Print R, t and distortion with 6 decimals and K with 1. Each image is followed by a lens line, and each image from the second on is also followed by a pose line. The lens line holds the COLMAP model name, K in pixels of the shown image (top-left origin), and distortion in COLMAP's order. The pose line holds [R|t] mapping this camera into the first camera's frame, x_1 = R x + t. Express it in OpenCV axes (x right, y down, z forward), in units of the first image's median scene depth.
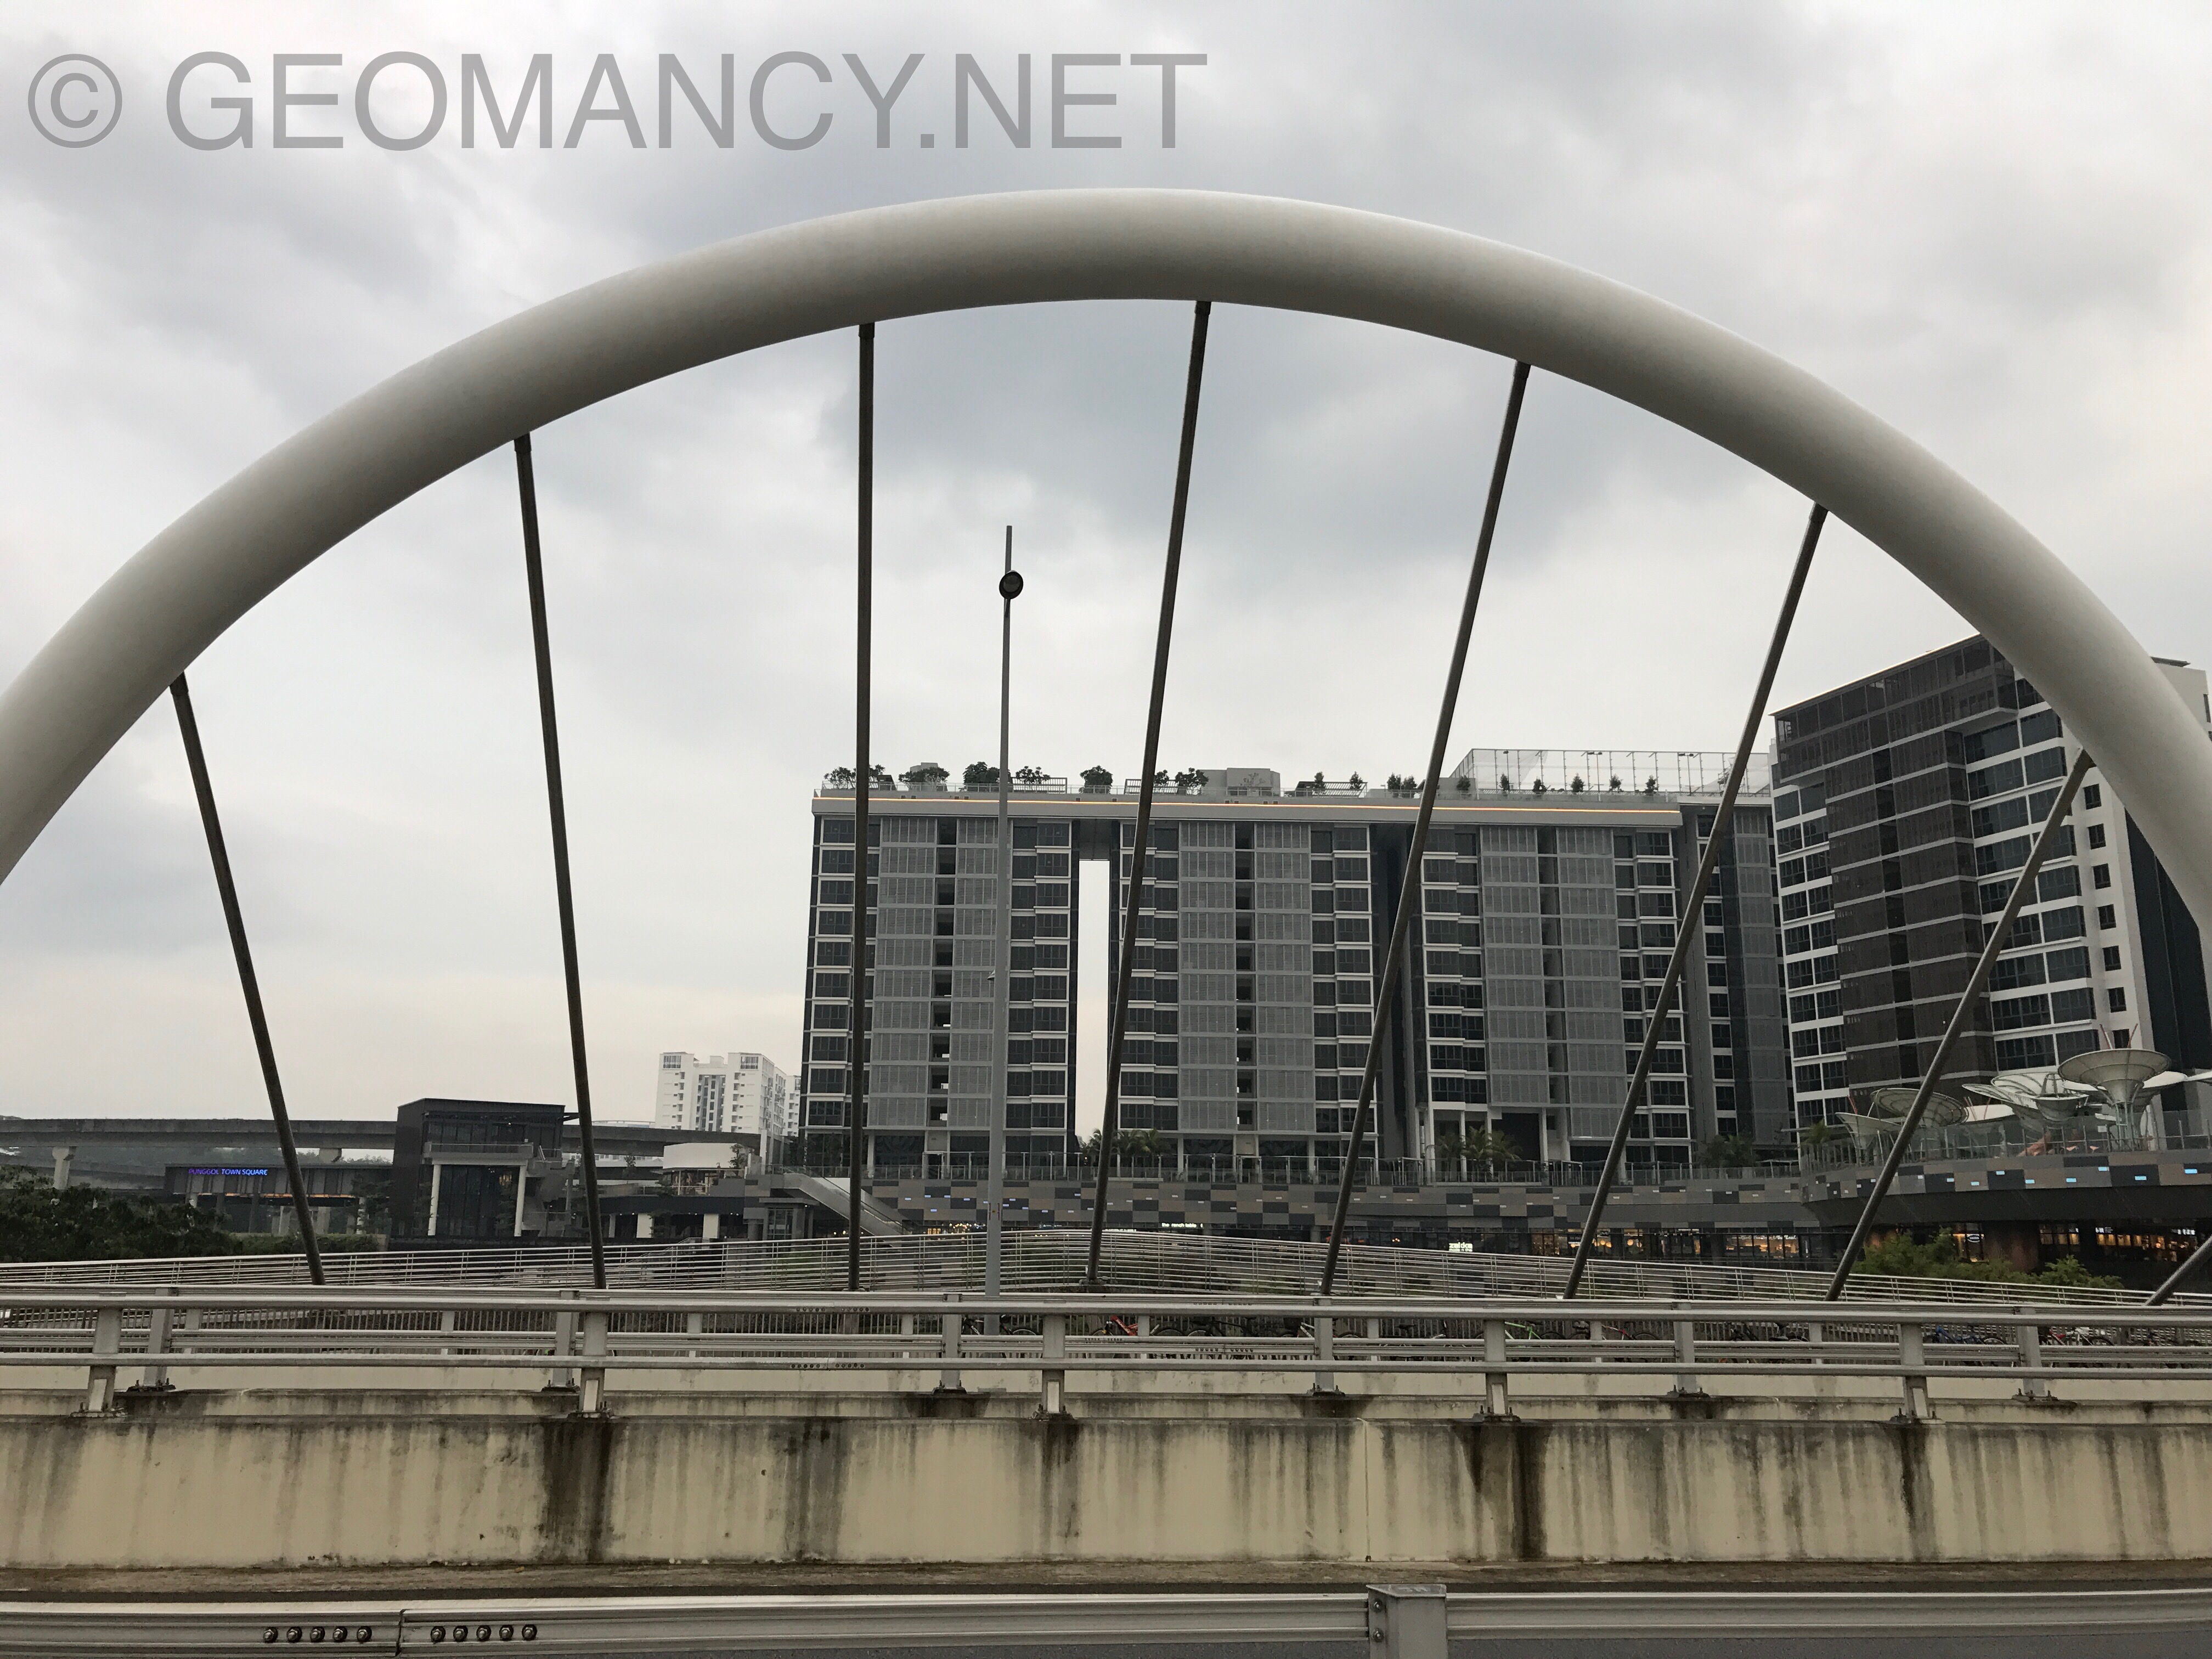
lens RADIAL K [[1810.3, 0, 1106.0], [0, 1810.3, 829.5], [0, 0, 1]] dist [0.063063, -0.080421]
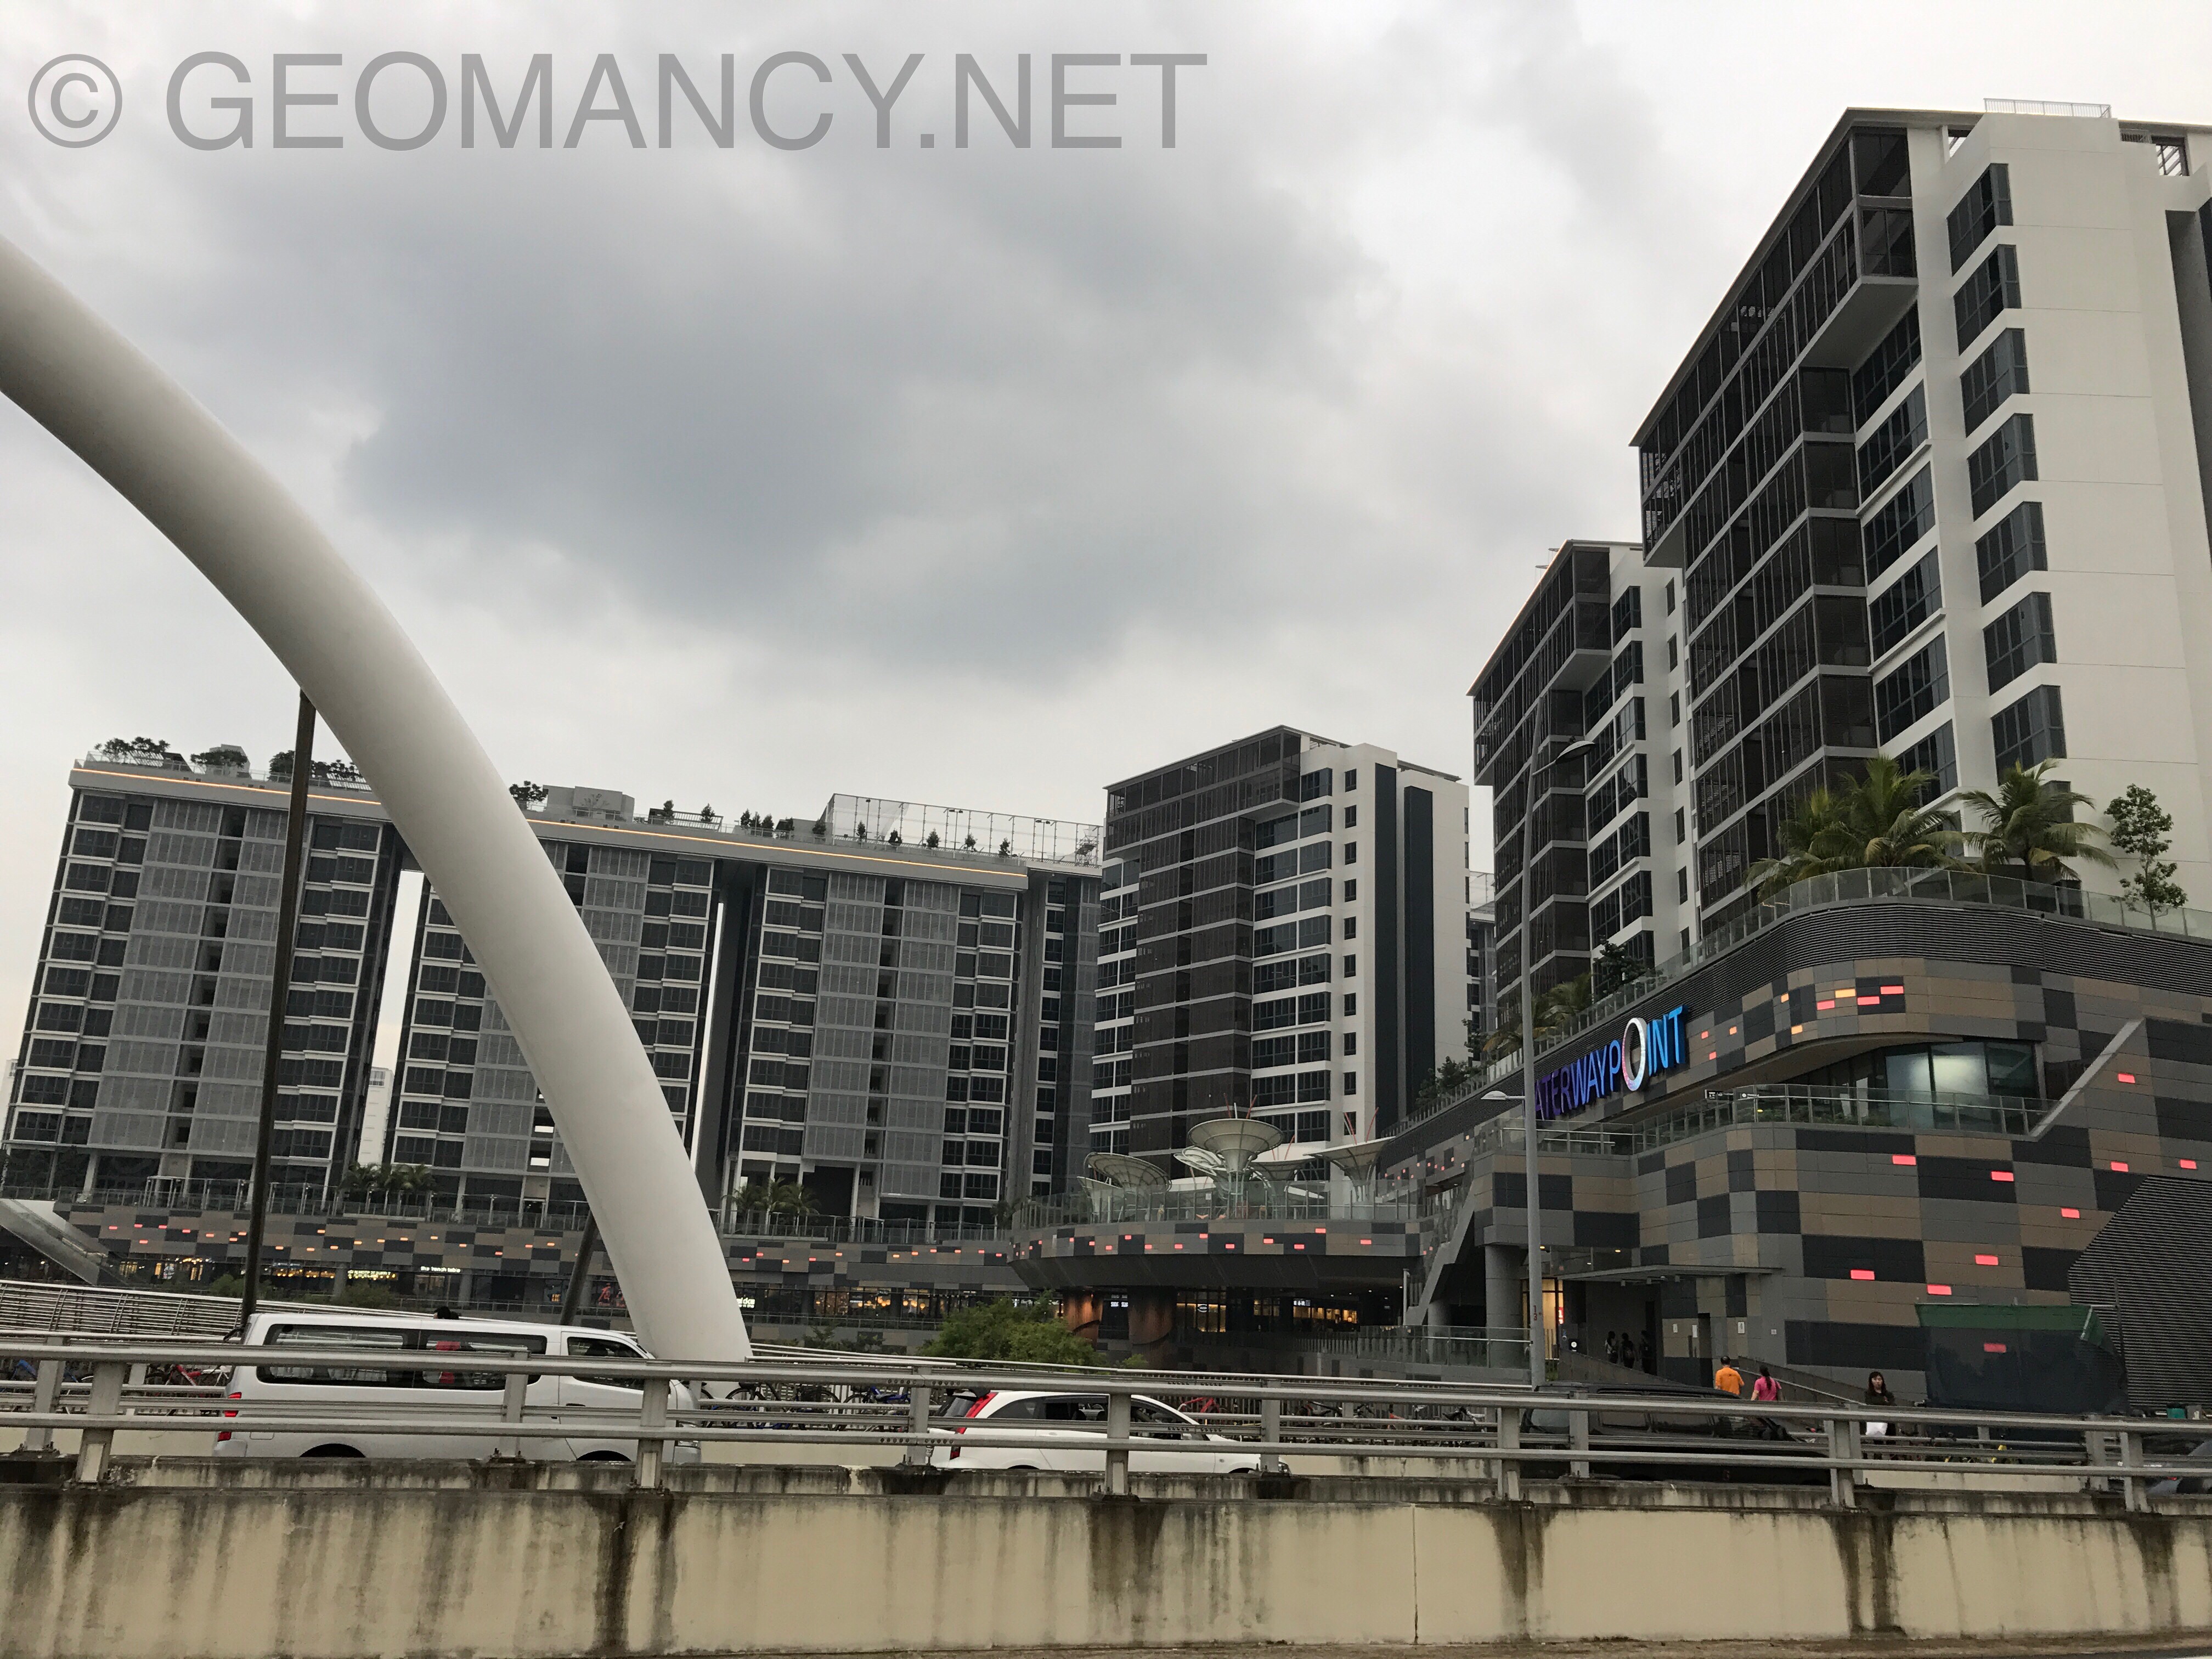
lens RADIAL K [[1807.9, 0, 1106.0], [0, 1807.9, 829.5], [0, 0, 1]] dist [0.045007, -0.047031]
pose [[0.965701, 0.100152, 0.239566, 0.120238], [-0.092247, 0.994763, -0.044012, 0.004922], [-0.242719, 0.020403, 0.969882, 0.015616]]
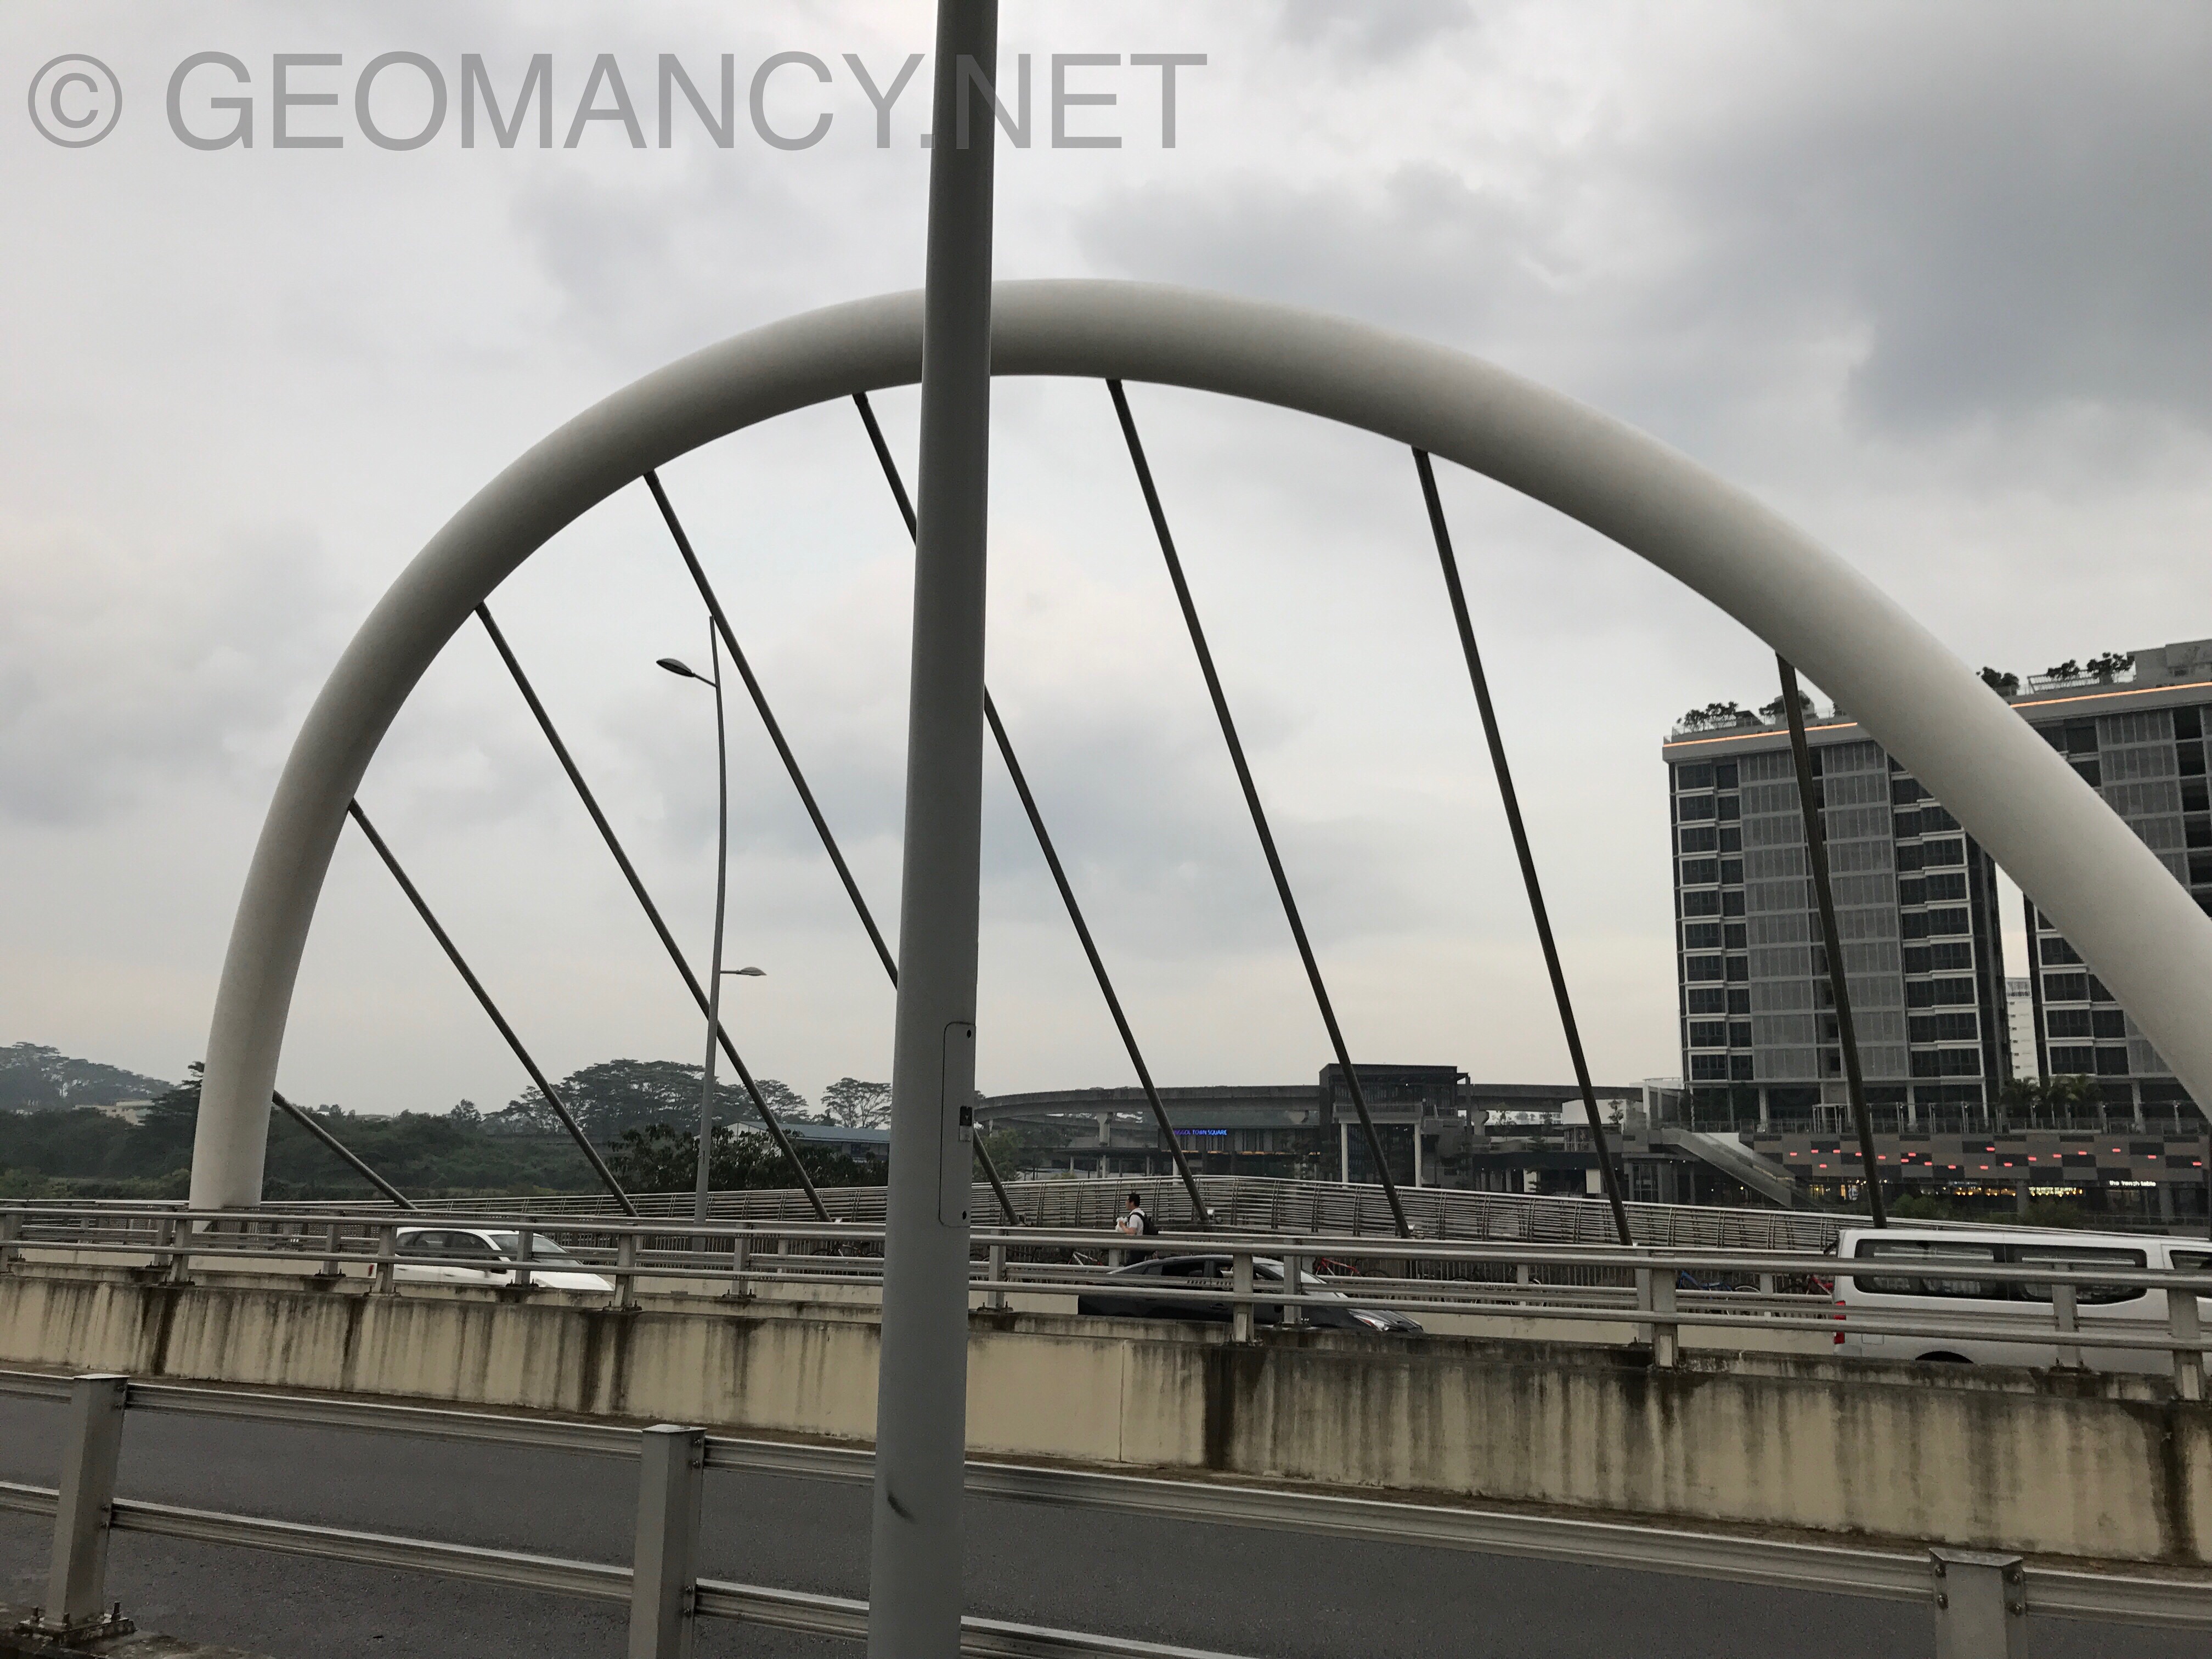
lens RADIAL K [[1824.7, 0, 1106.0], [0, 1824.7, 829.5], [0, 0, 1]] dist [0.024110, 0.012578]
pose [[0.831293, -0.105057, -0.545816, 0.127616], [0.117780, 0.992970, -0.011742, 0.003703], [0.543213, -0.054525, 0.837823, 0.010420]]
